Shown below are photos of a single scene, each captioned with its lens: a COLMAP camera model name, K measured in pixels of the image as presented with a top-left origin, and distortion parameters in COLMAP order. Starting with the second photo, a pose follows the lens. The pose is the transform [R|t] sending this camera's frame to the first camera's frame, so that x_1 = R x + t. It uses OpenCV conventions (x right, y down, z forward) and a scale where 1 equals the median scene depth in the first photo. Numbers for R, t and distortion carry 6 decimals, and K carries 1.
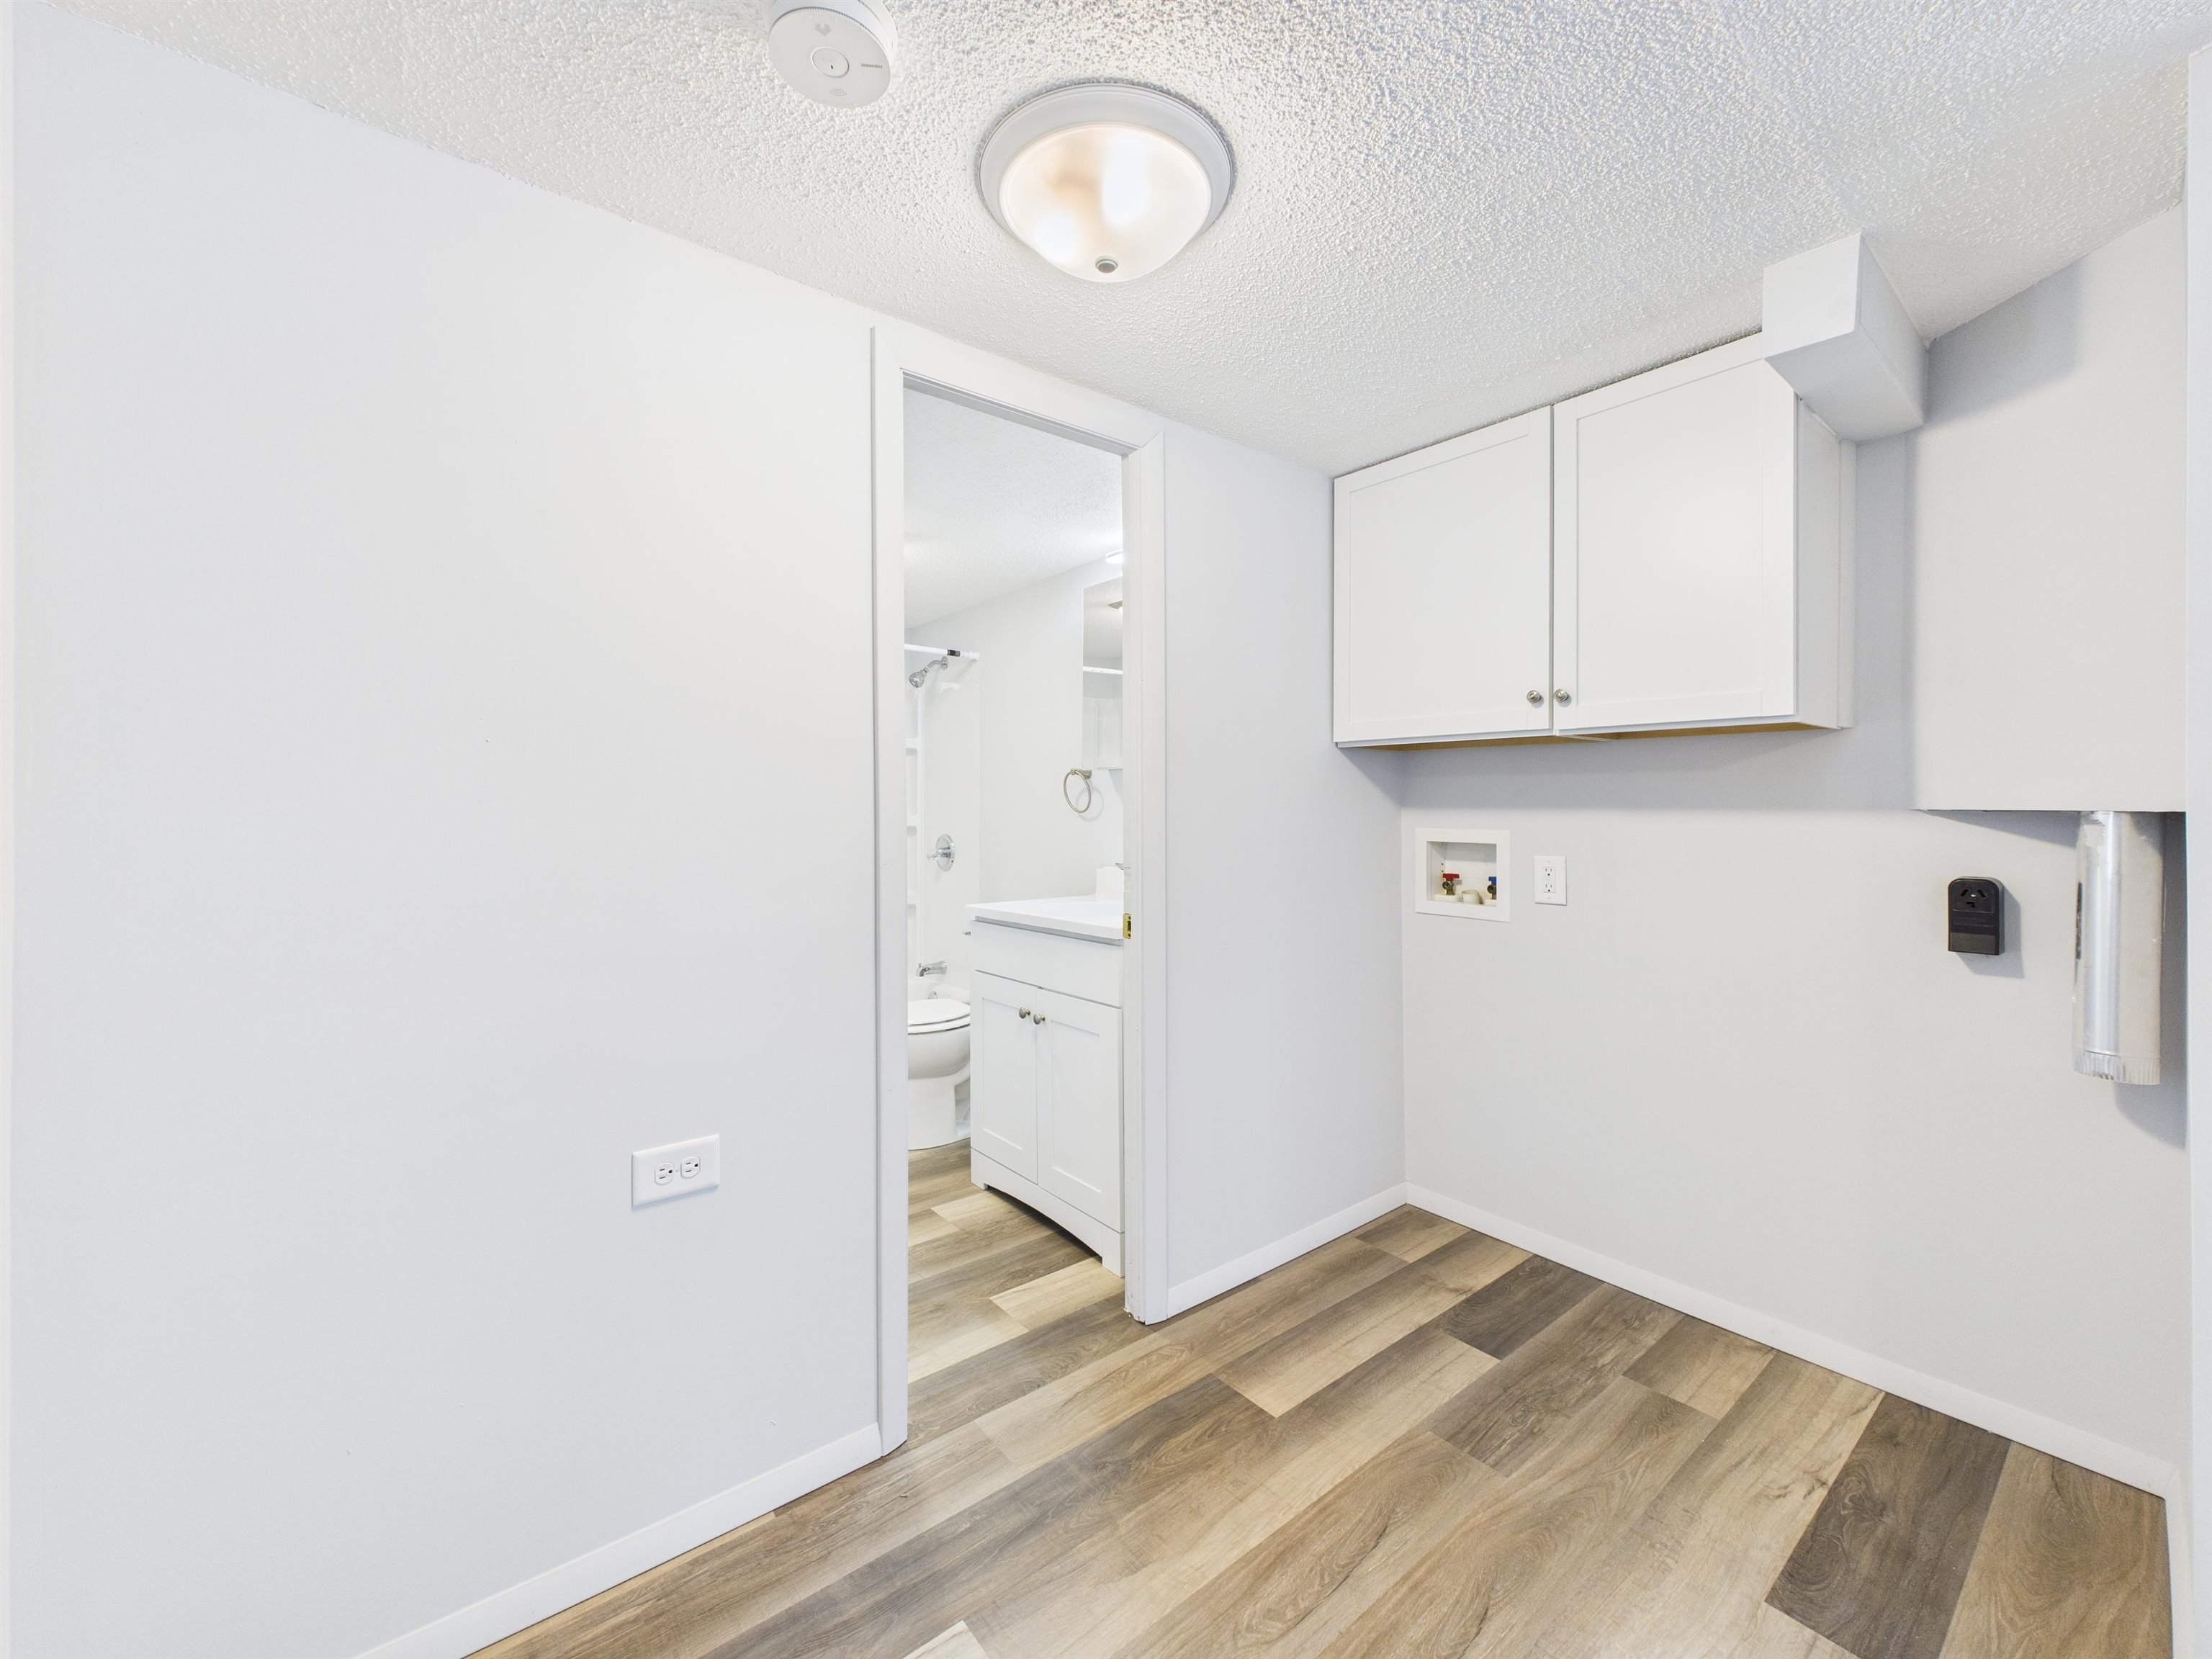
lens RADIAL K [[886.4, 0, 1086.3], [0, 886.4, 802.0], [0, 0, 1]] dist [0.001935, 0.001159]
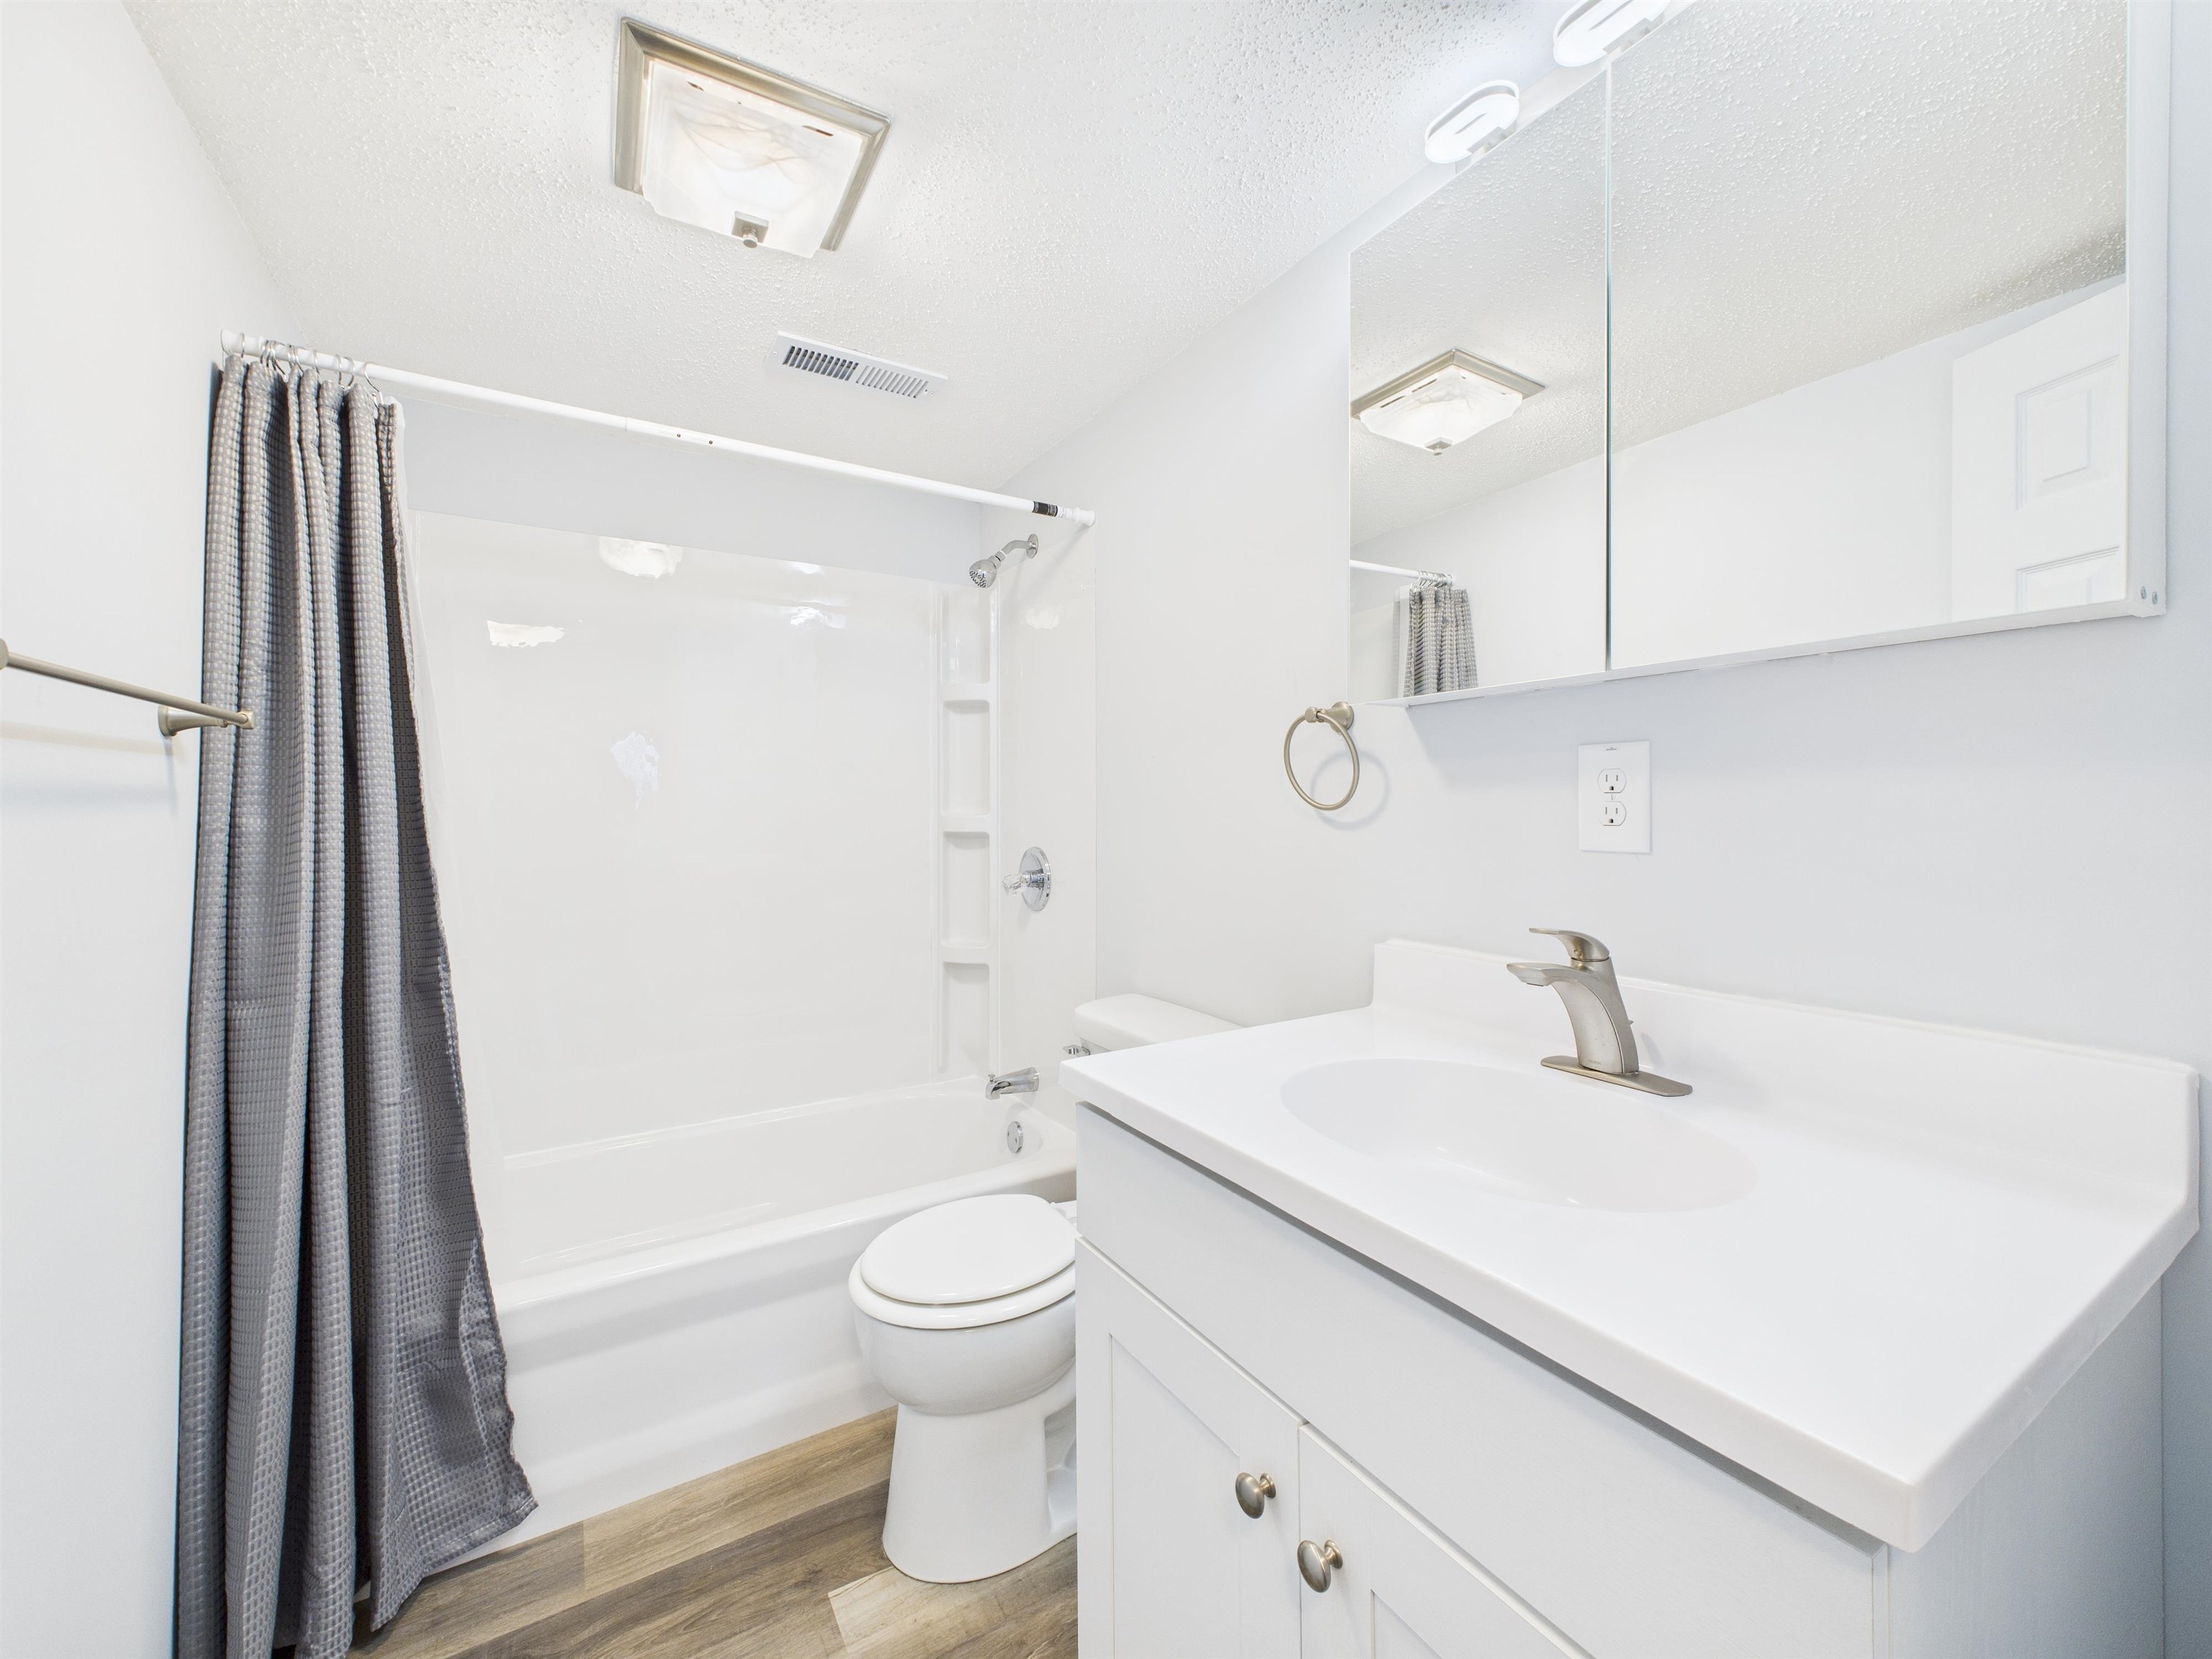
lens RADIAL K [[886.4, 0, 1094.8], [0, 886.4, 809.3], [0, 0, 1]] dist [0.001935, 0.001159]
pose [[0.993078, -0.001032, -0.117455, -0.058086], [0.002464, 0.999924, 0.012054, 0.005472], [0.117433, -0.012260, 0.993005, 0.471054]]
